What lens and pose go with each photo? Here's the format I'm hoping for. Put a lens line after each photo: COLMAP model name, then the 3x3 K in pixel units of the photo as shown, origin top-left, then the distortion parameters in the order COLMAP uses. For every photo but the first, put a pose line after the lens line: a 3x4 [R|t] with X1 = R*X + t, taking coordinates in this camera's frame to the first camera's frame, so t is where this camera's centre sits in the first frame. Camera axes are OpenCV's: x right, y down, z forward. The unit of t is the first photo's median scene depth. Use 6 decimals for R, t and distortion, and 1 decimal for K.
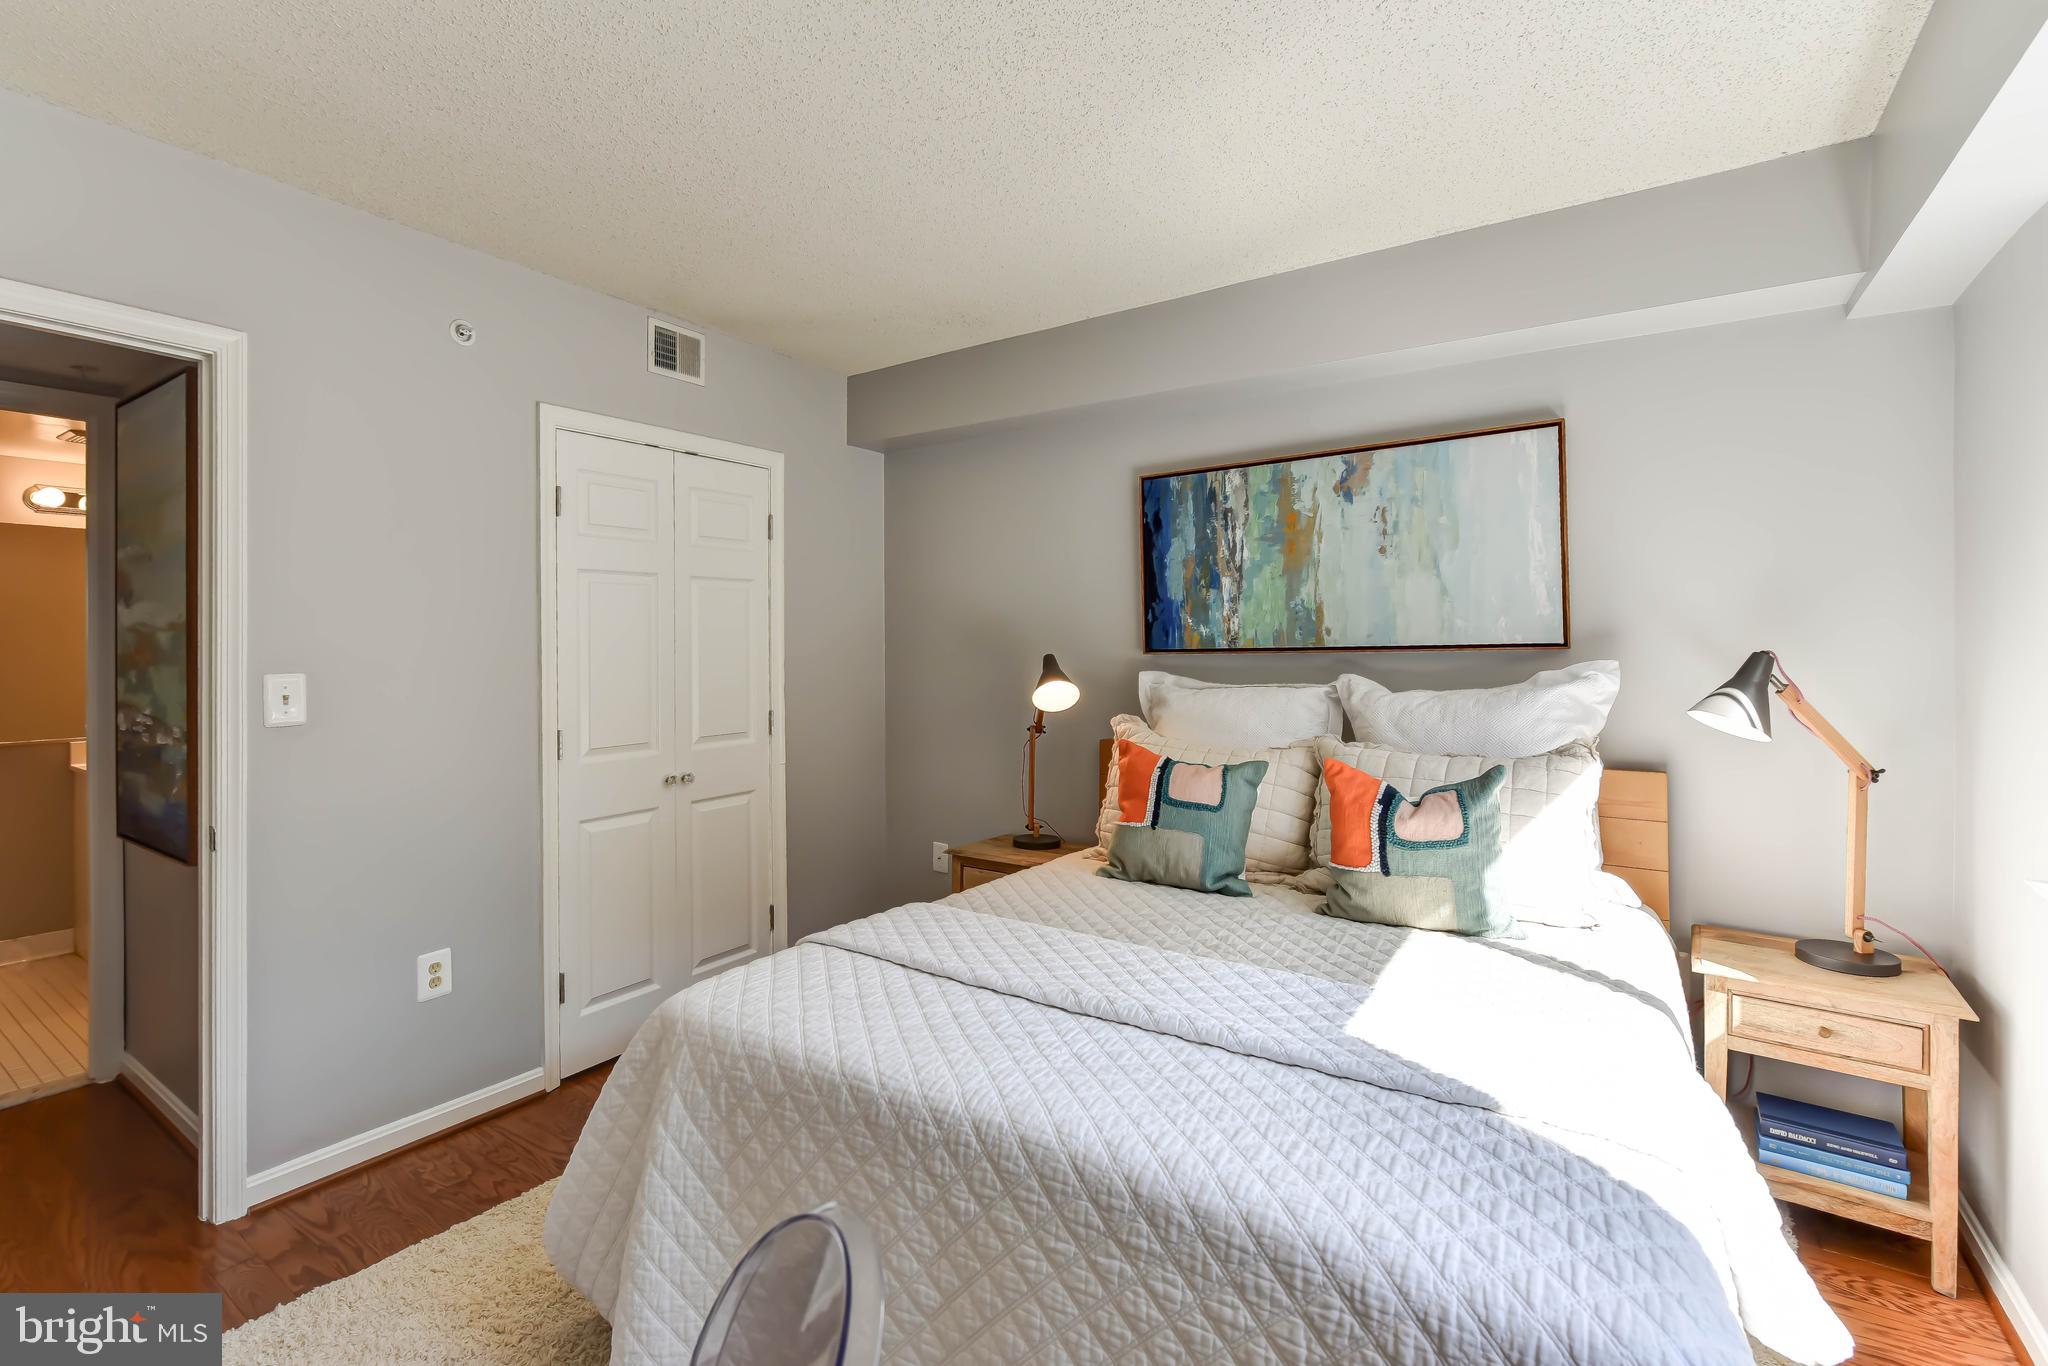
lens RADIAL K [[913.1, 0, 1021.3], [0, 913.1, 671.0], [0, 0, 1]] dist [0.000210, 0.000033]
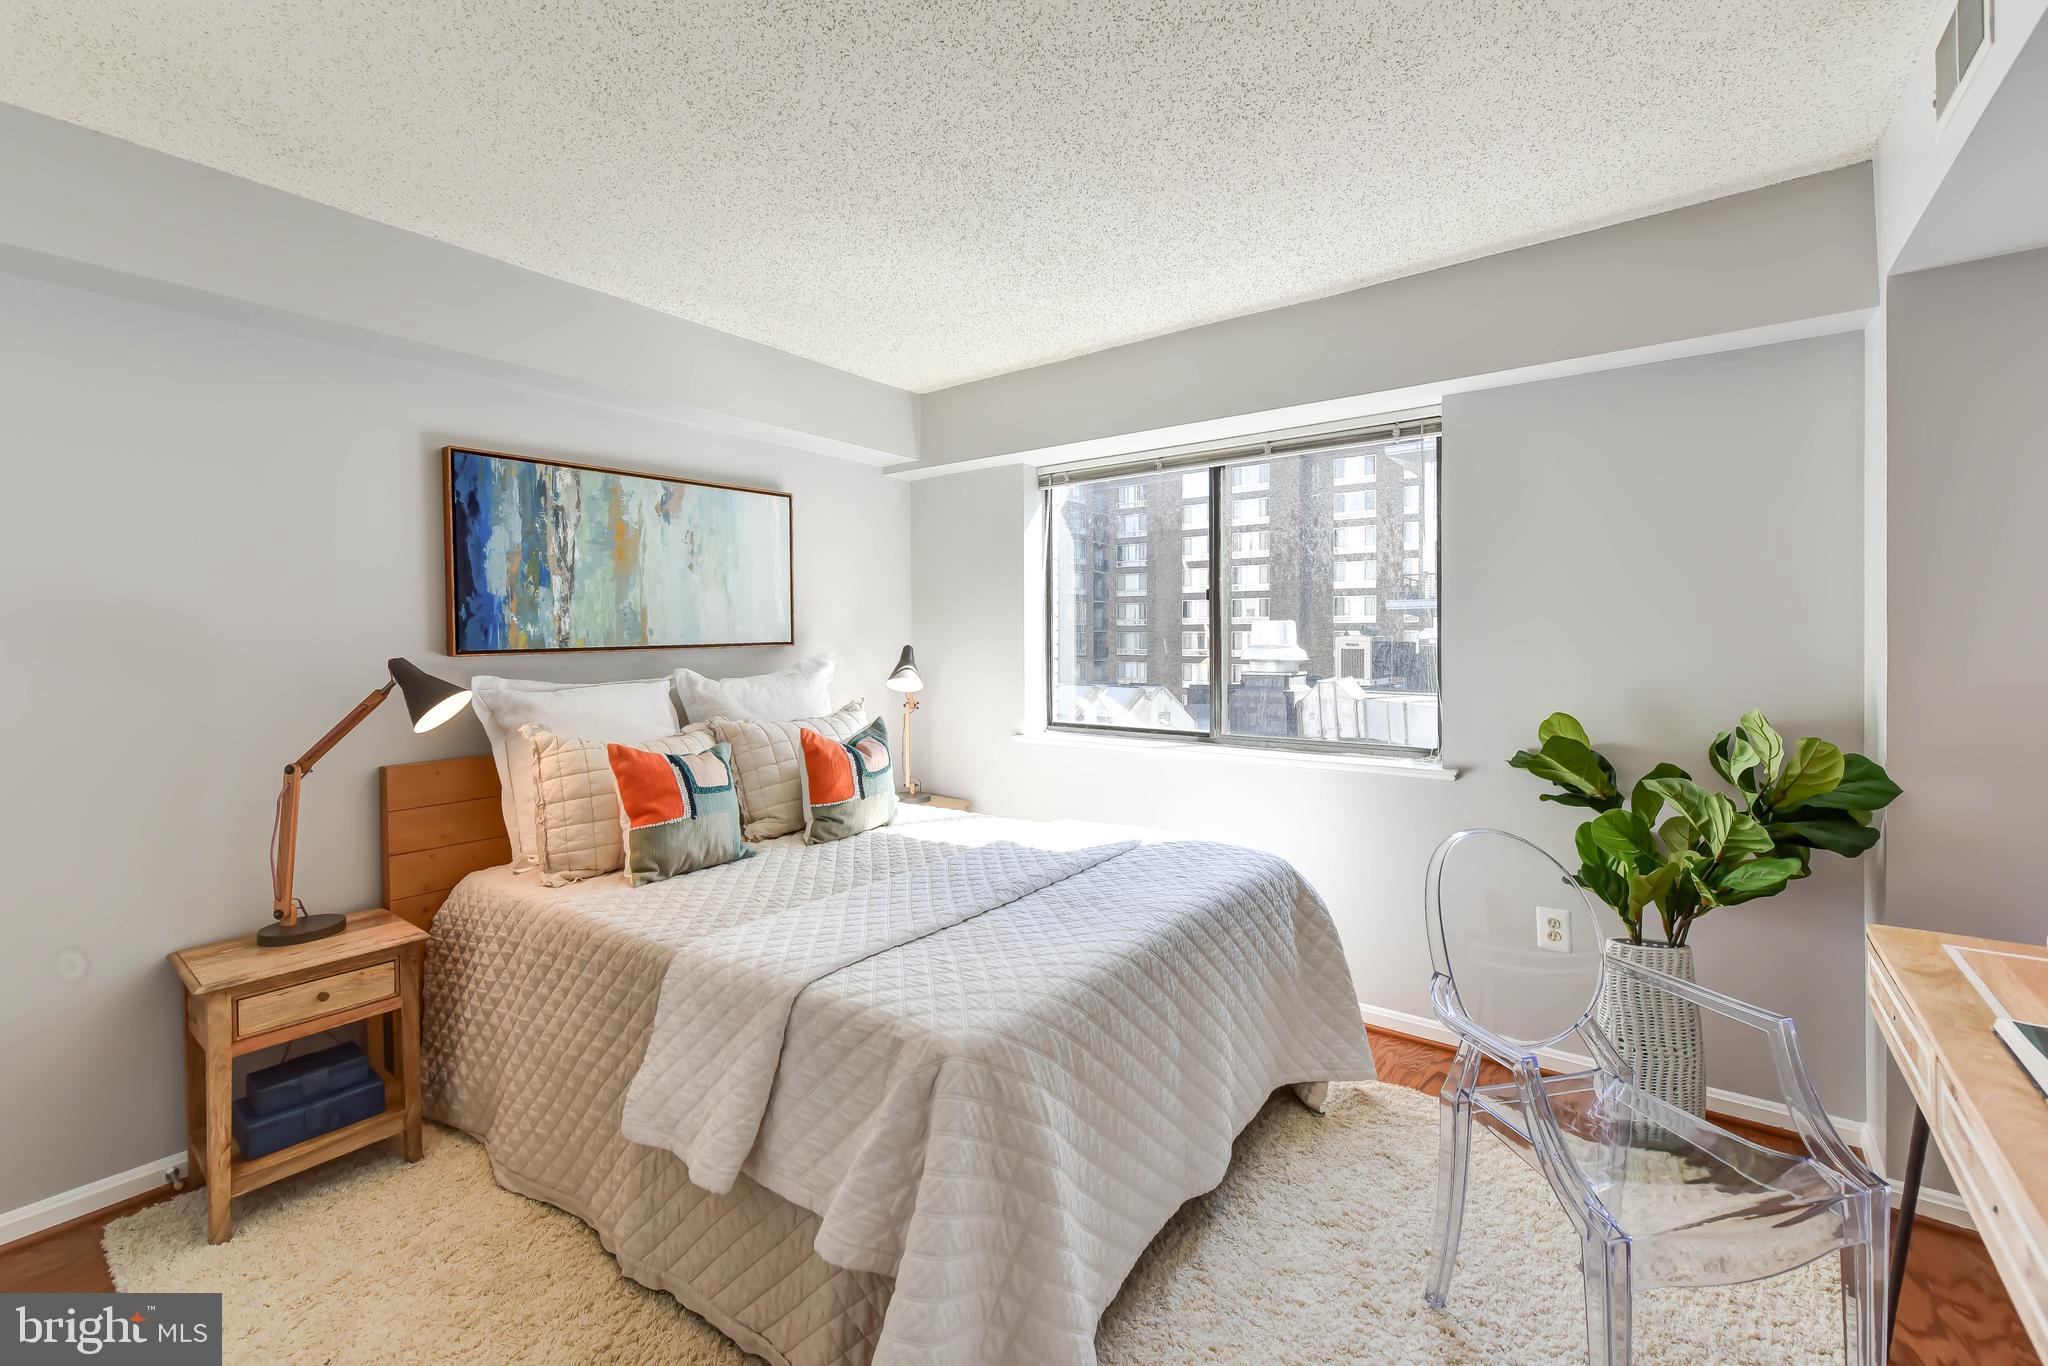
lens RADIAL K [[837.5, 0, 1027.9], [0, 837.5, 643.4], [0, 0, 1]] dist [0.000593, 0.000031]
pose [[0.059093, -0.001775, 0.998251, -0.650120], [0.039156, 0.999233, -0.000541, -0.010349], [-0.997484, 0.039120, 0.059117, 0.455328]]
